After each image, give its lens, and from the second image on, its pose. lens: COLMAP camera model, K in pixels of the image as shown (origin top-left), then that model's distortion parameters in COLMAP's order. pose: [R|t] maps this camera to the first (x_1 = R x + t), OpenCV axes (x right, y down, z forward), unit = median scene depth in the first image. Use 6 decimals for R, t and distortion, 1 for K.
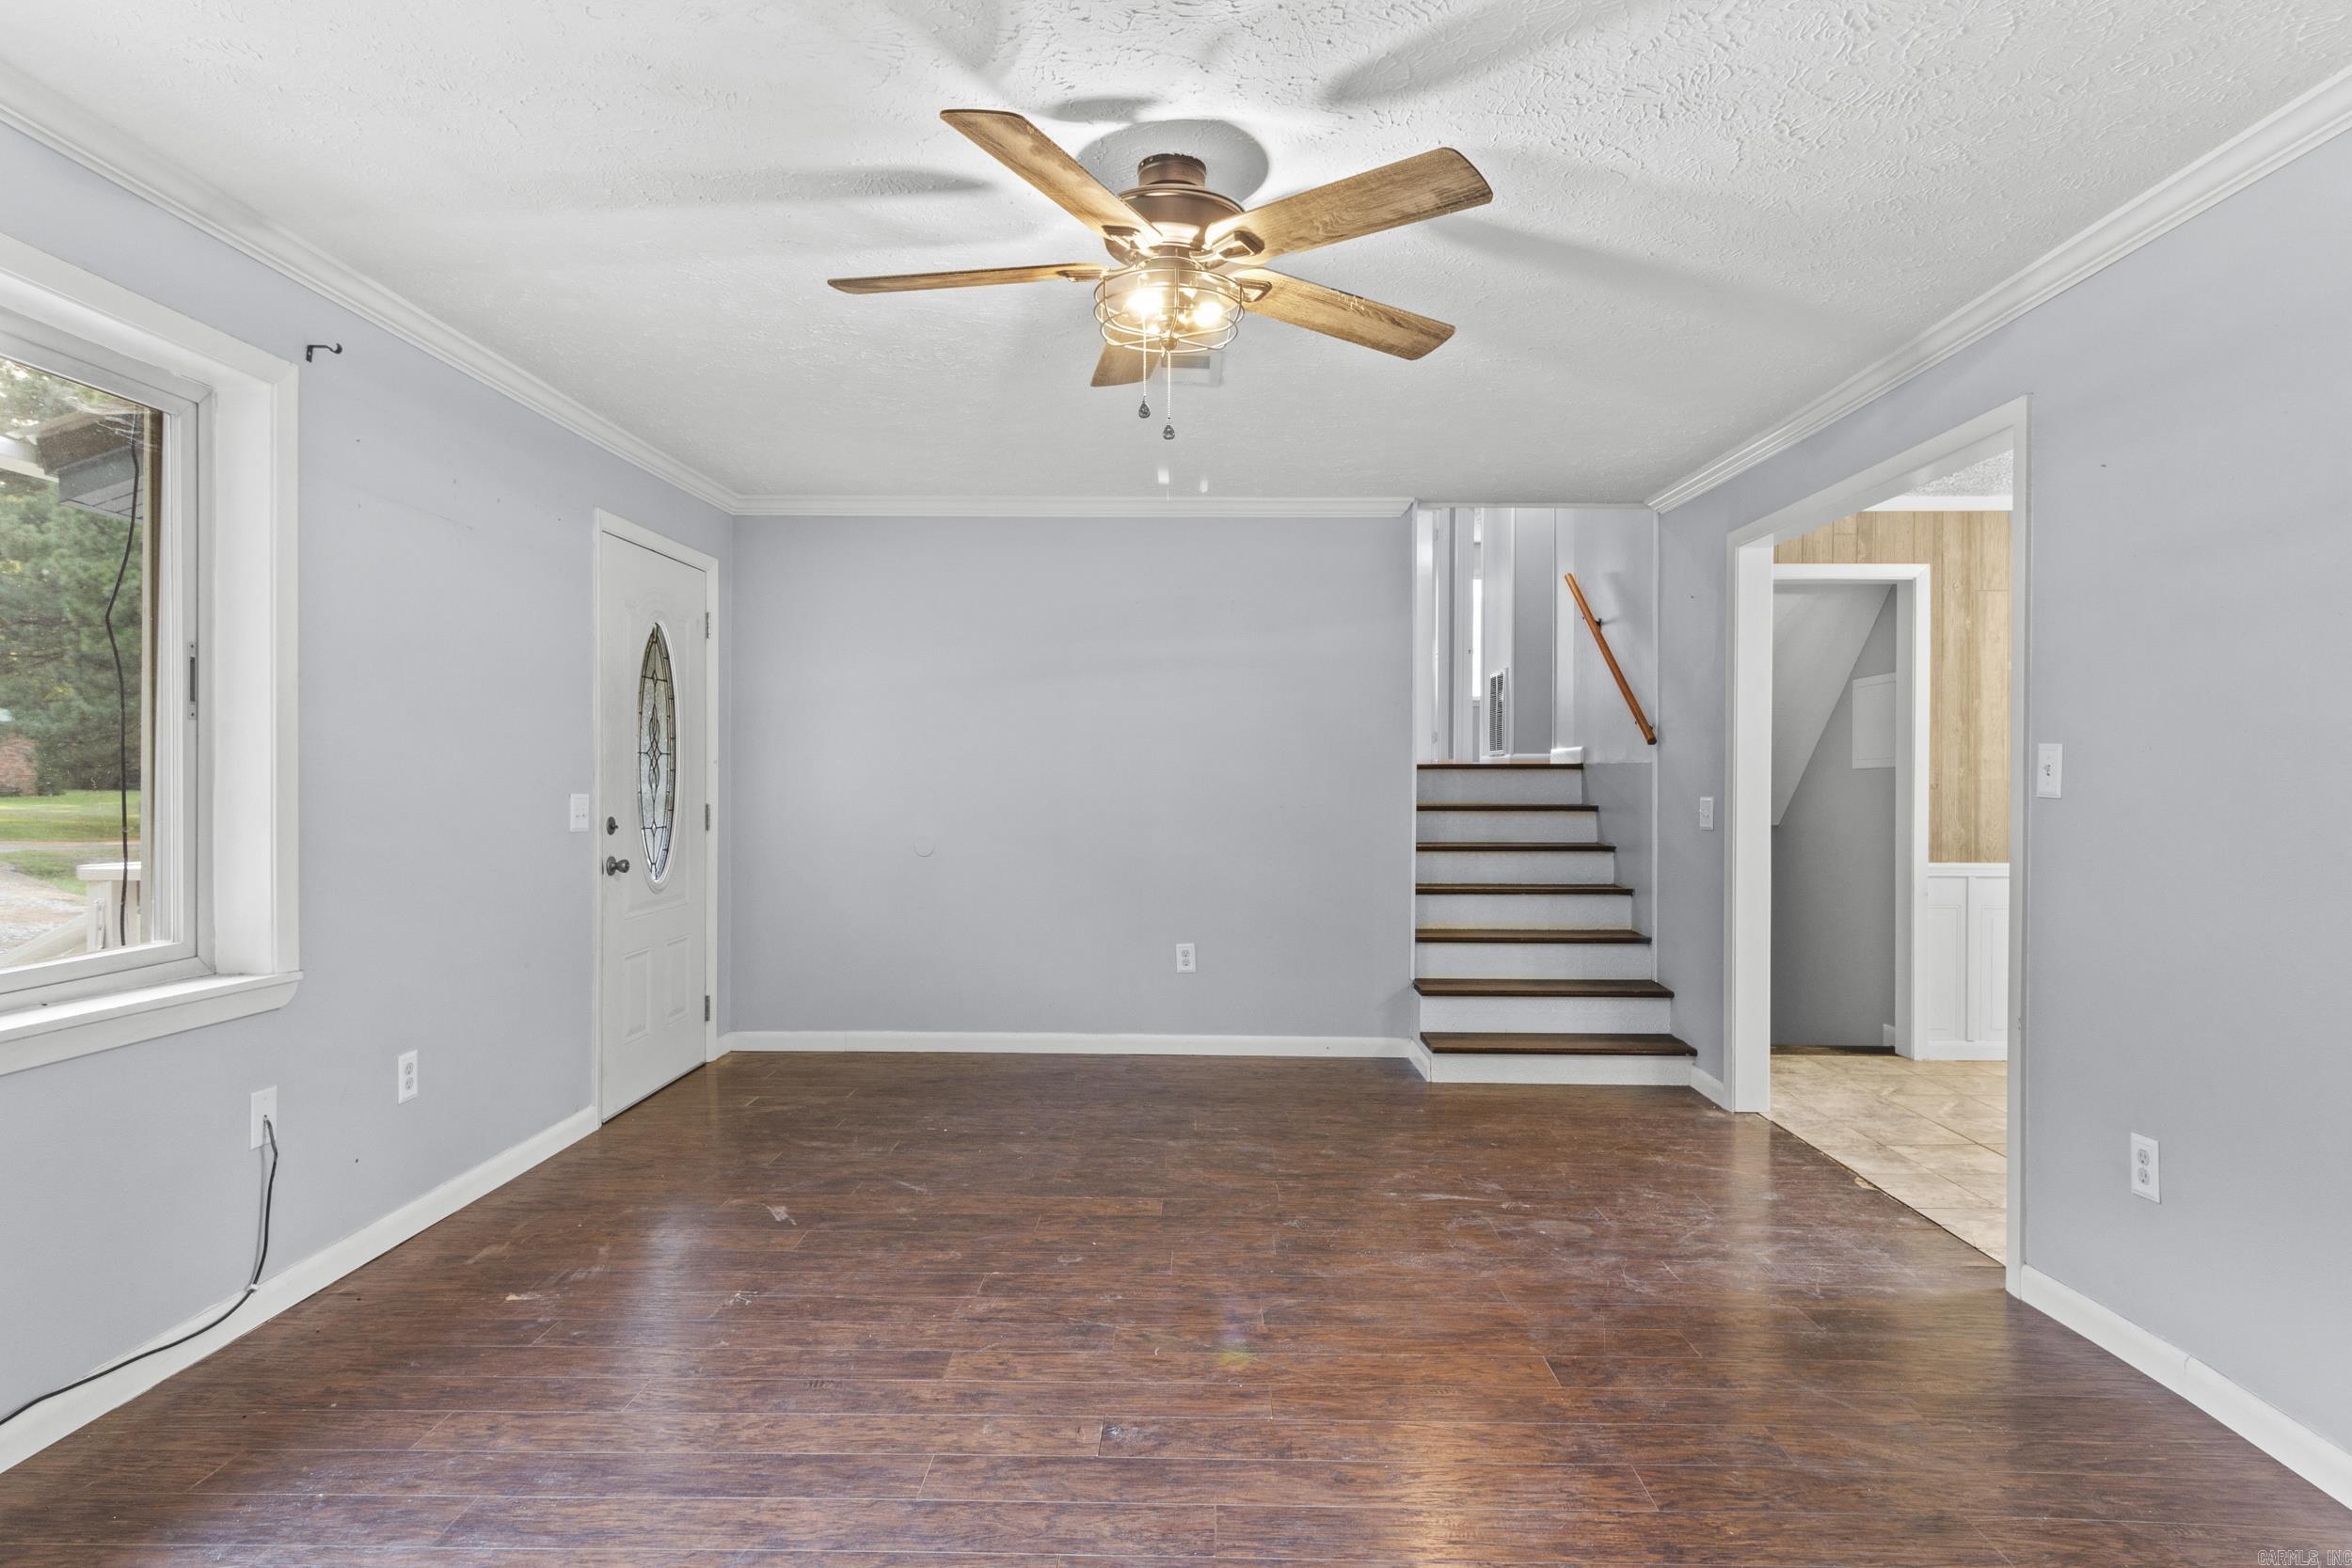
lens RADIAL K [[1322.4, 0, 1175.7], [0, 1322.4, 773.9], [0, 0, 1]] dist [0.008269, -0.001243]
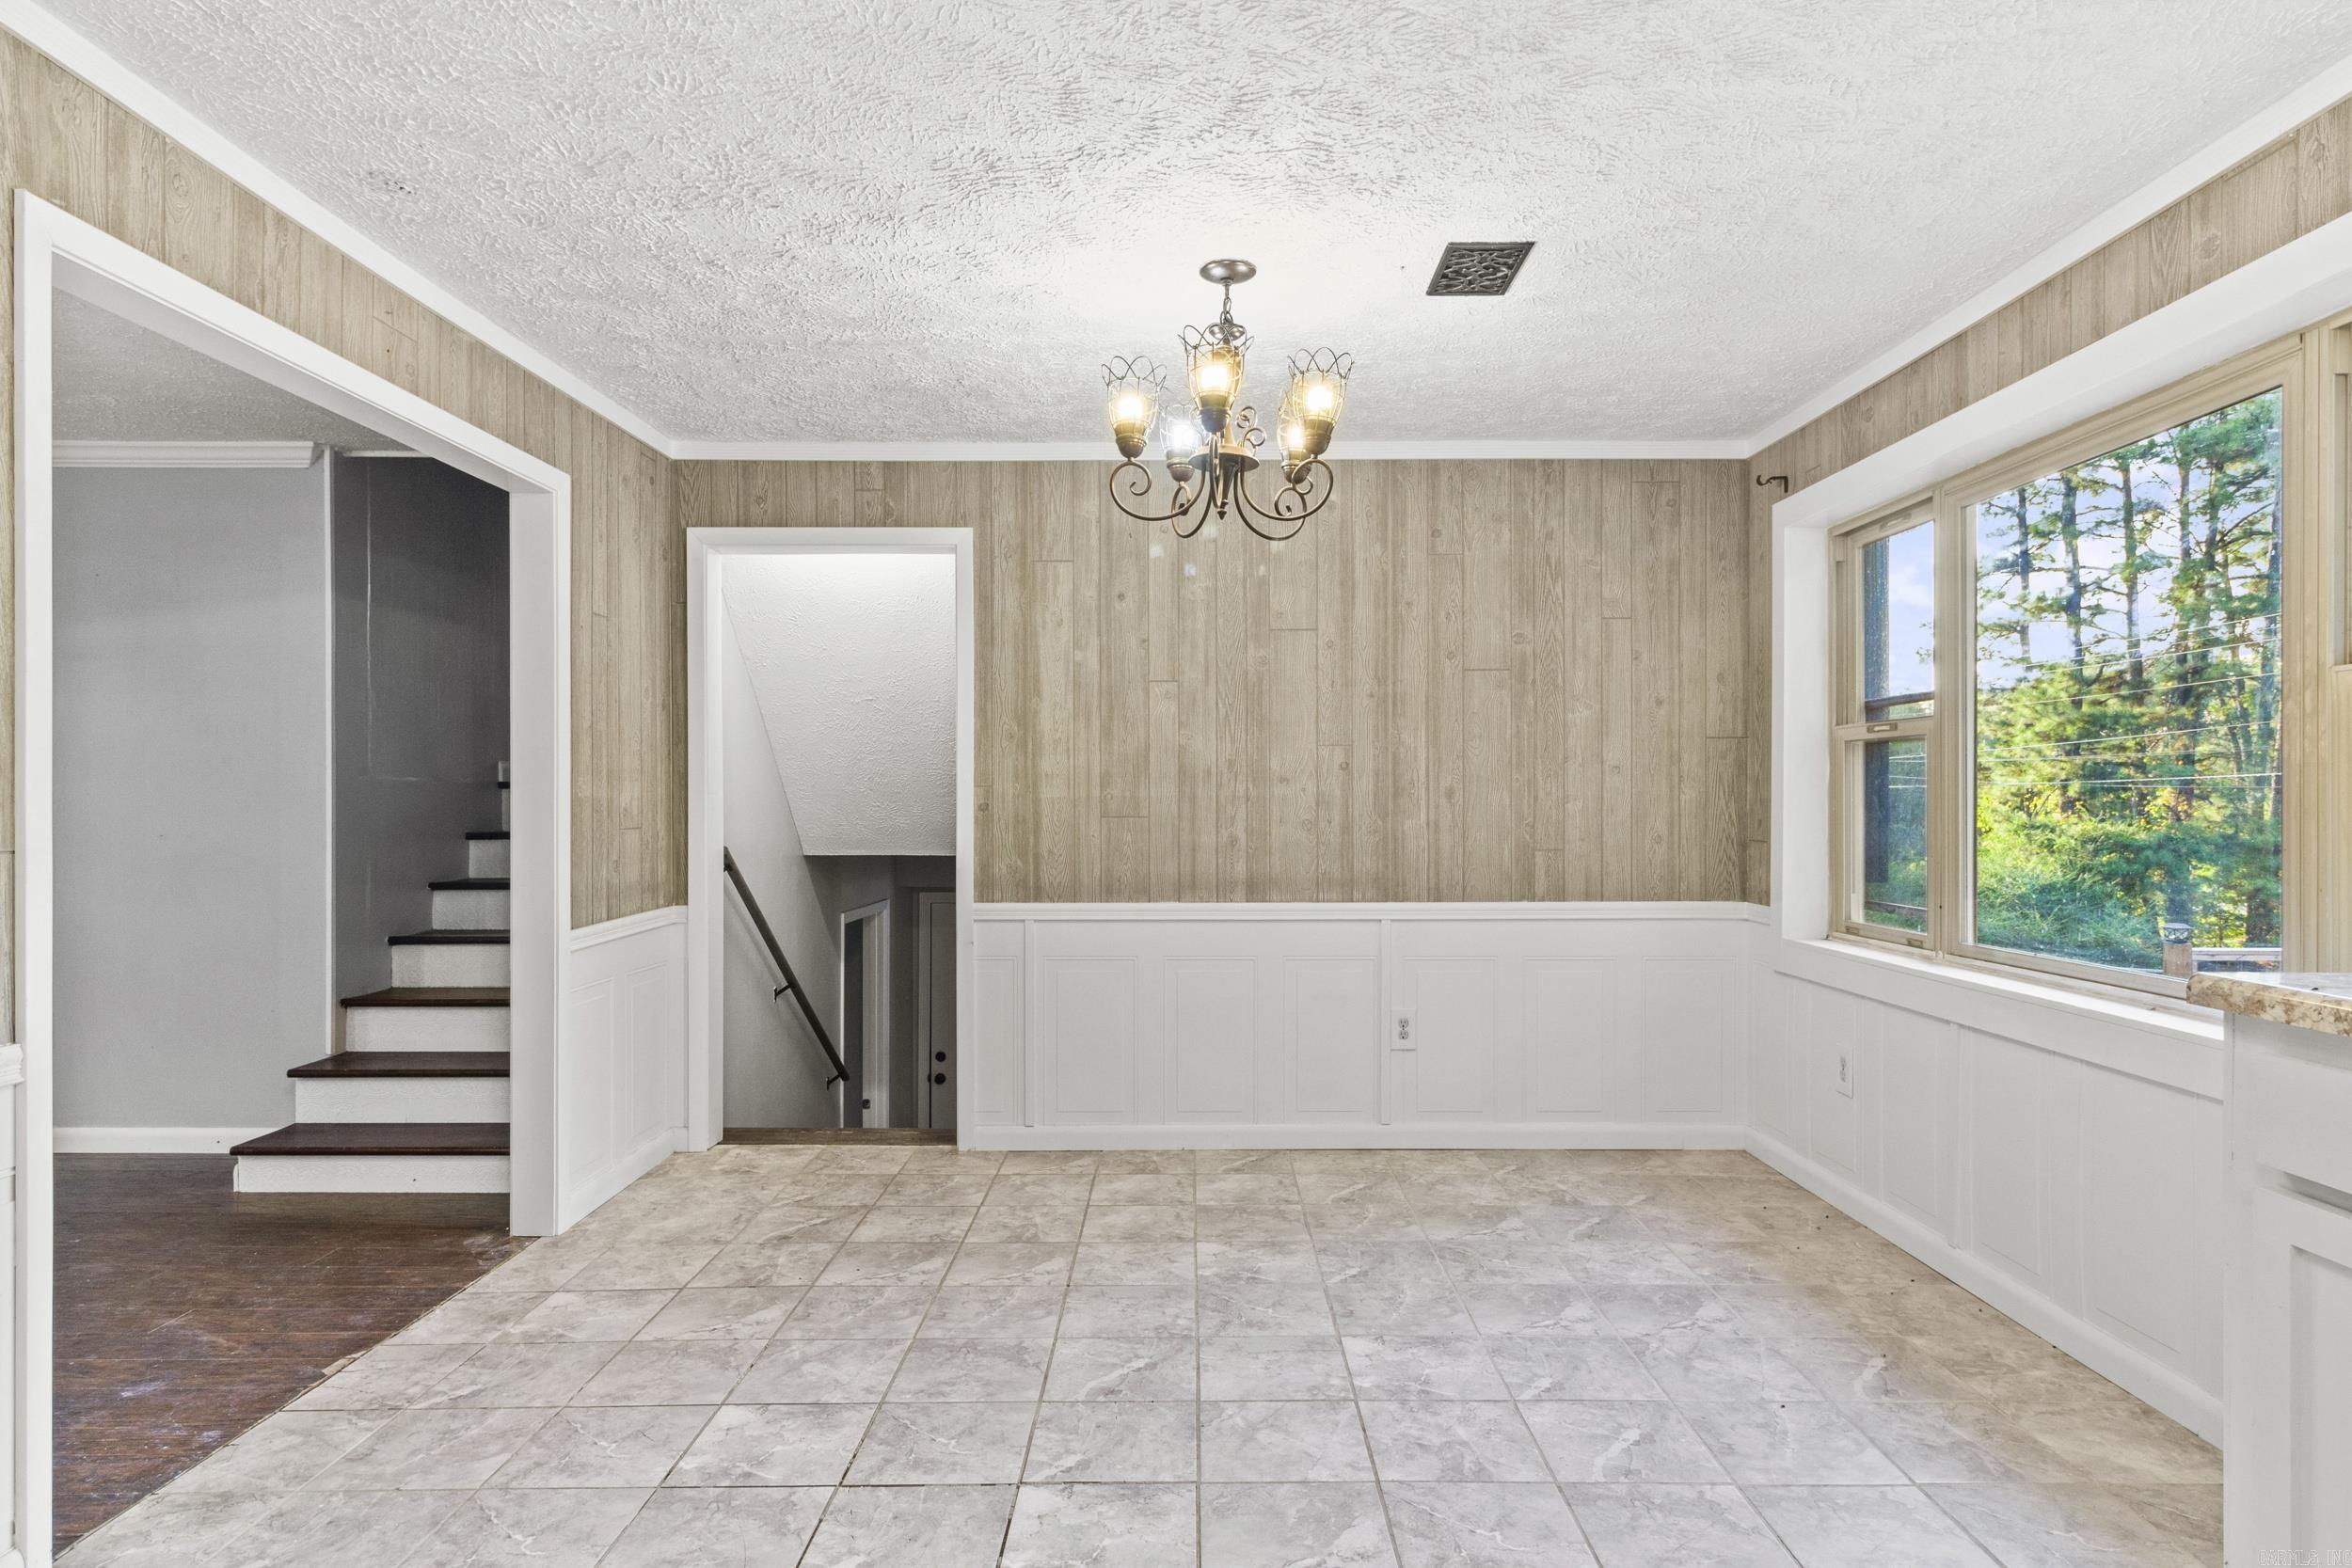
lens RADIAL K [[1322.4, 0, 1178.1], [0, 1322.4, 809.5], [0, 0, 1]] dist [0.008269, -0.001243]
pose [[0.999603, 0.003075, 0.028006, 1.091786], [-0.003103, 0.999995, 0.000950, 0.016428], [-0.028003, -0.001036, 0.999607, 0.331100]]
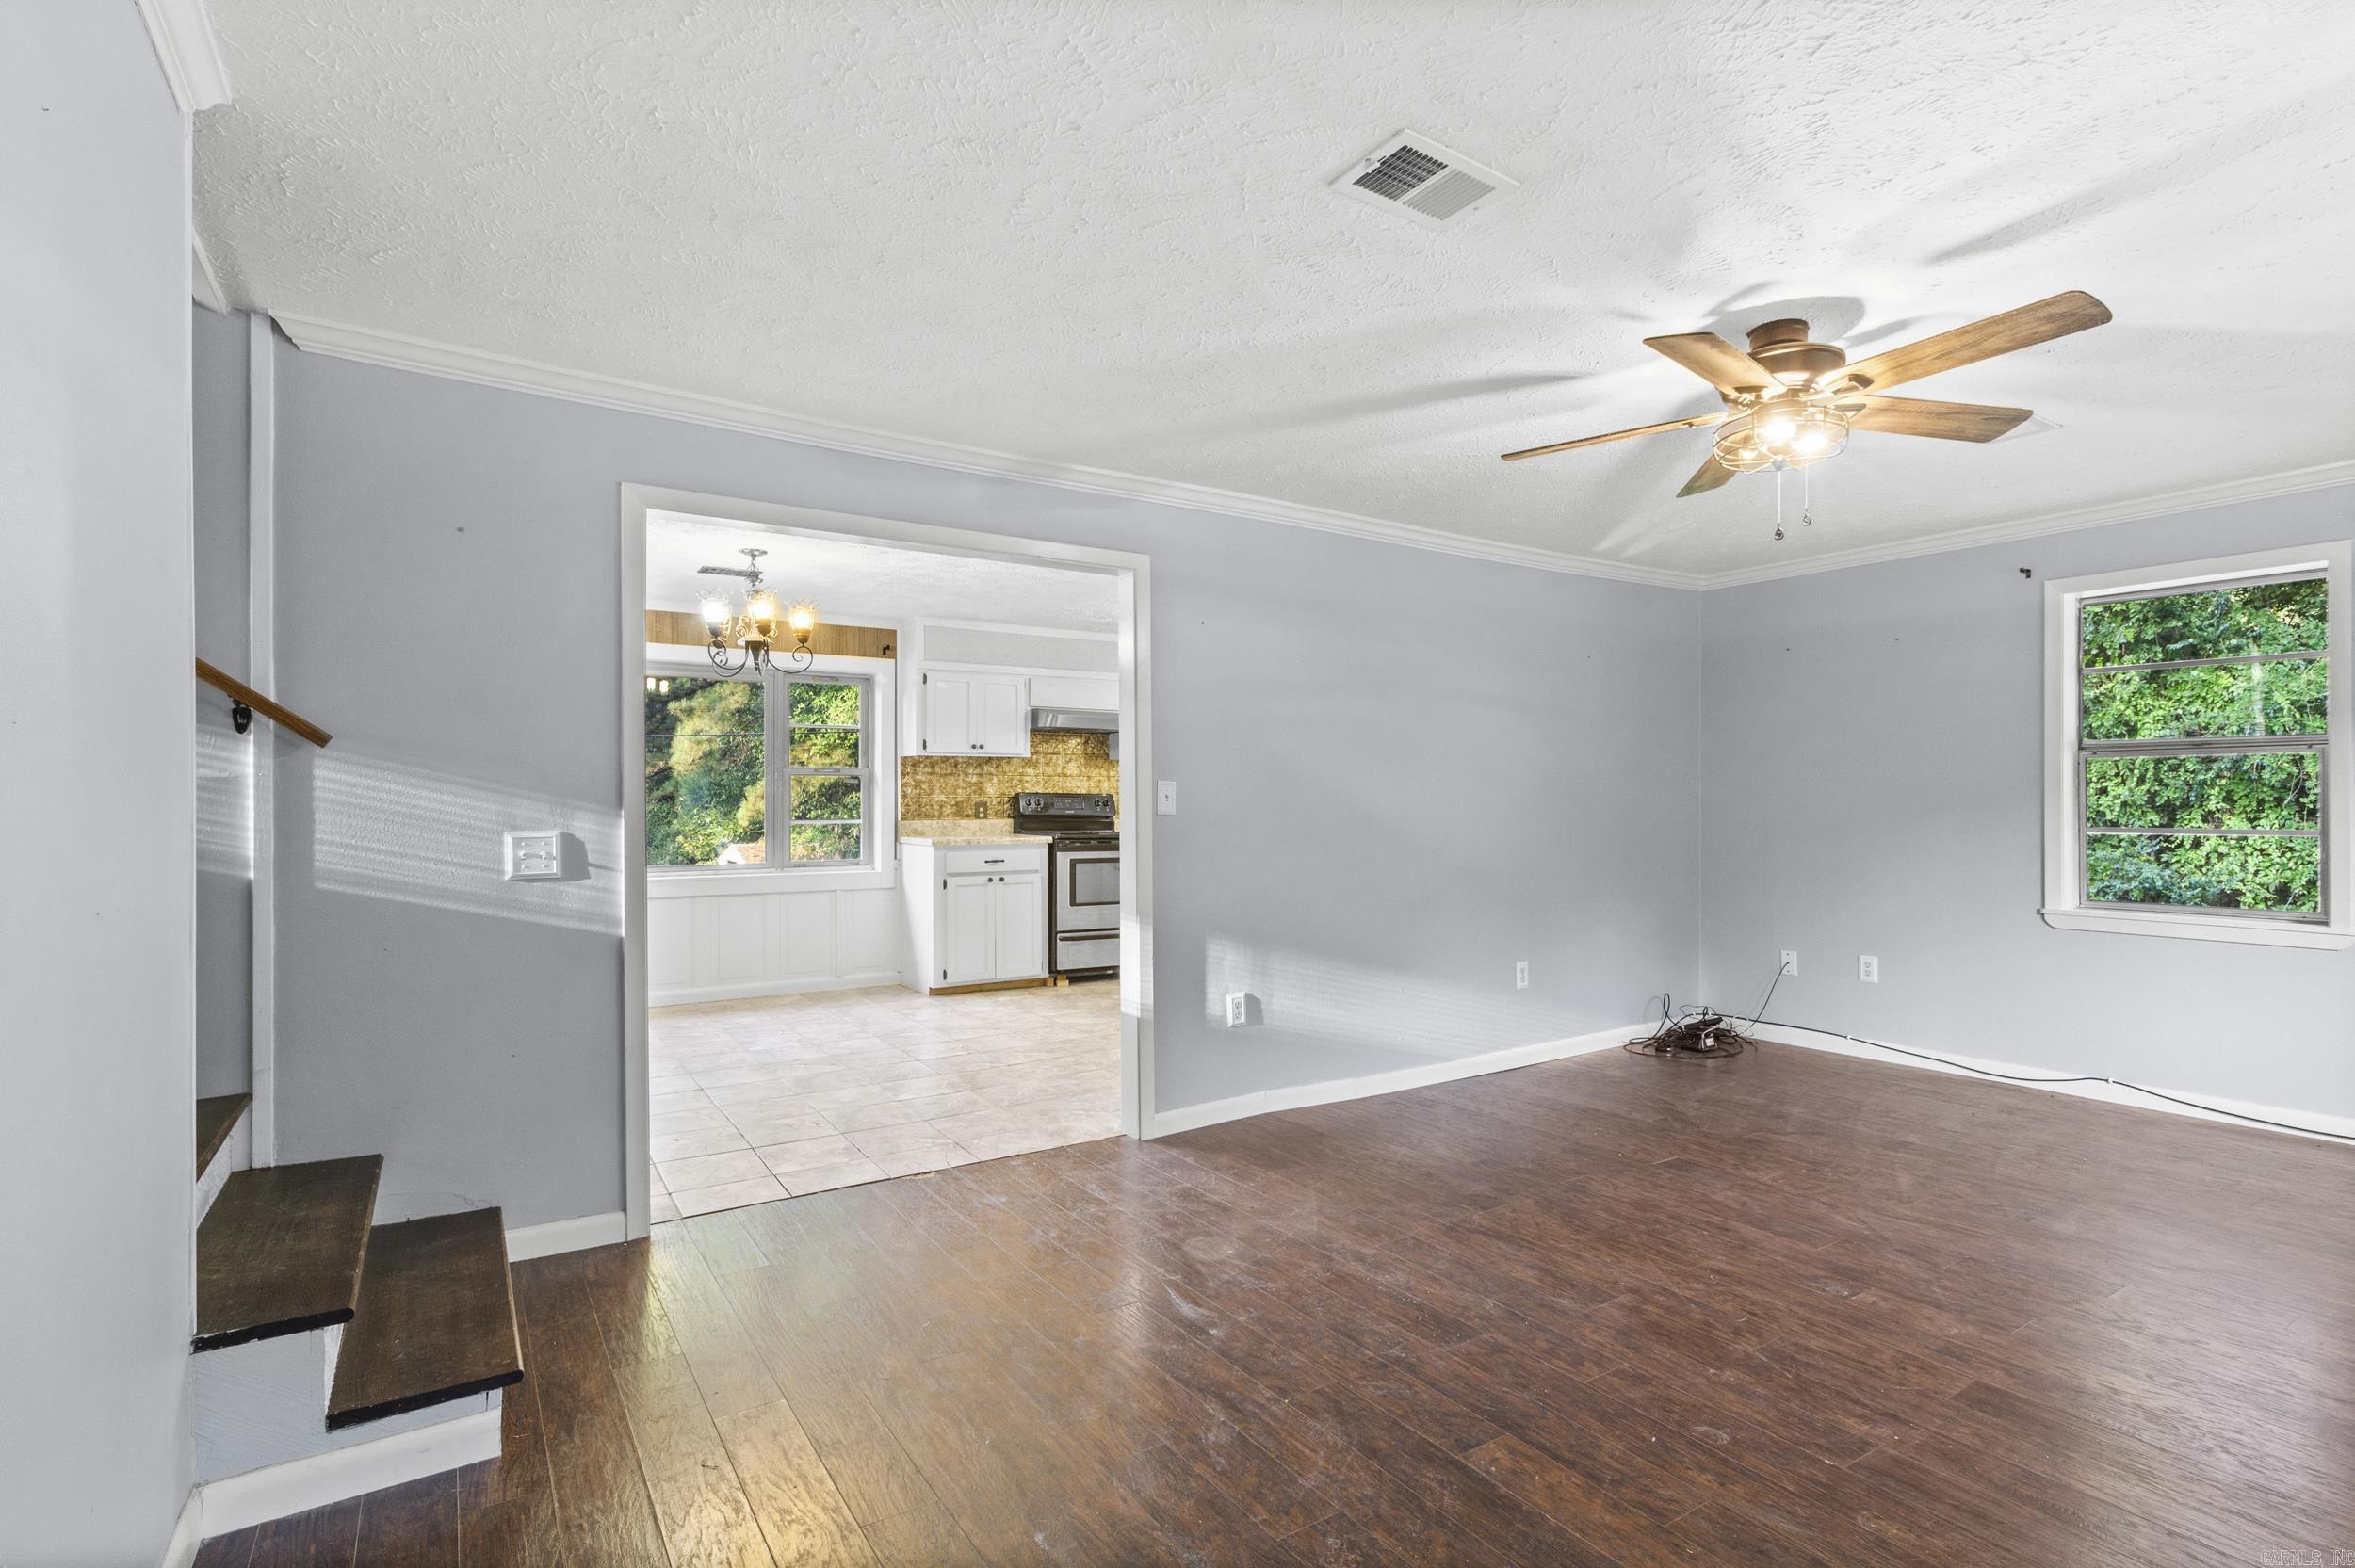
lens RADIAL K [[1122.7, 0, 1196.3], [0, 1122.7, 797.4], [0, 0, 1]] dist [-0.002846, 0.001804]
pose [[-0.578981, 0.000759, 0.815341, -0.421538], [-0.001285, 0.999997, -0.001844, -0.000307], [-0.815340, -0.002115, -0.578979, 1.565228]]
